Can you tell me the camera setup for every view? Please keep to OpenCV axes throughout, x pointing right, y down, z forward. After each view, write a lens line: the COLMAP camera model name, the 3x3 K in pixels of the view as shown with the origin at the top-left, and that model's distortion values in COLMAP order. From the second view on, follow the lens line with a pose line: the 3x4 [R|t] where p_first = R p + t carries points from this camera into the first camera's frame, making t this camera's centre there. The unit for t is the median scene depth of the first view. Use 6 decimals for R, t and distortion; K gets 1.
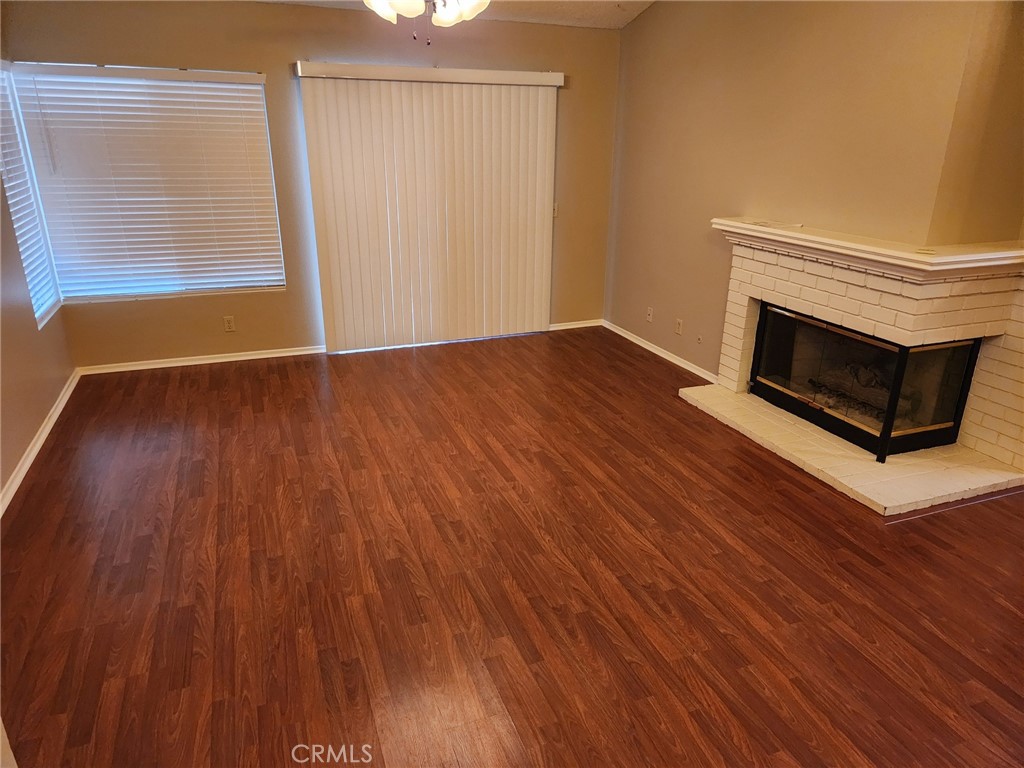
lens RADIAL K [[701.9, 0, 506.7], [0, 701.9, 363.0], [0, 0, 1]] dist [0.042339, -0.010393]
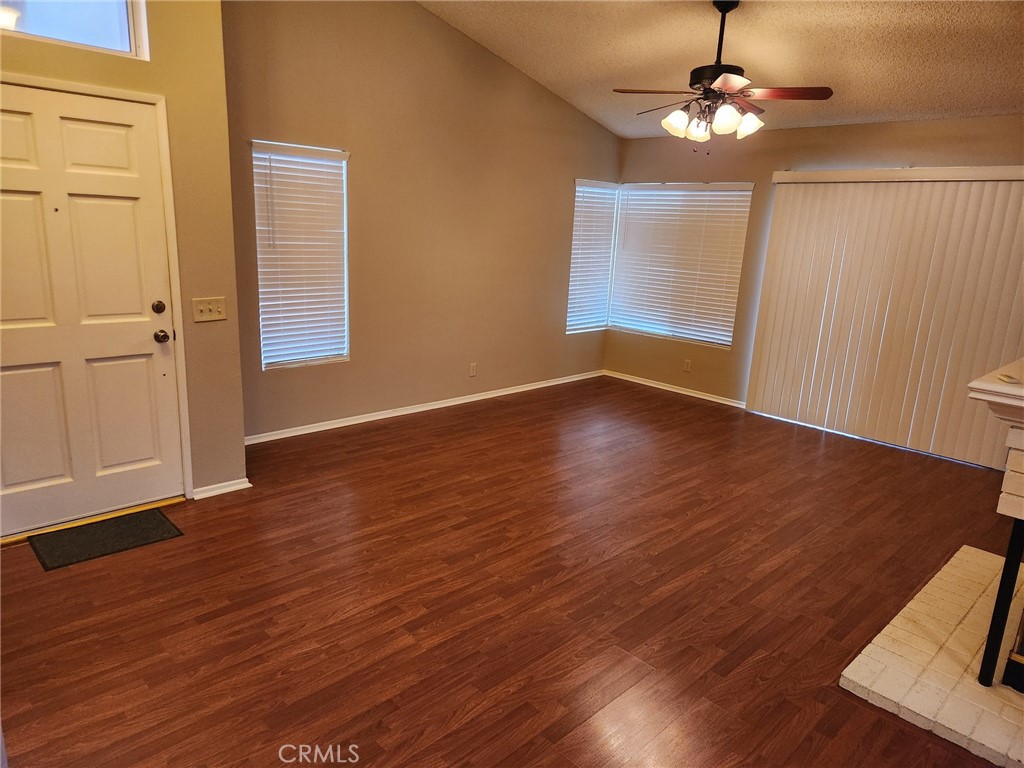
lens RADIAL K [[701.9, 0, 512.4], [0, 701.9, 381.8], [0, 0, 1]] dist [0.042339, -0.010393]
pose [[0.366198, 0.213276, -0.905766, 0.764788], [-0.328459, 0.940351, 0.088625, -0.039701], [0.870640, 0.265053, 0.414407, 0.192818]]
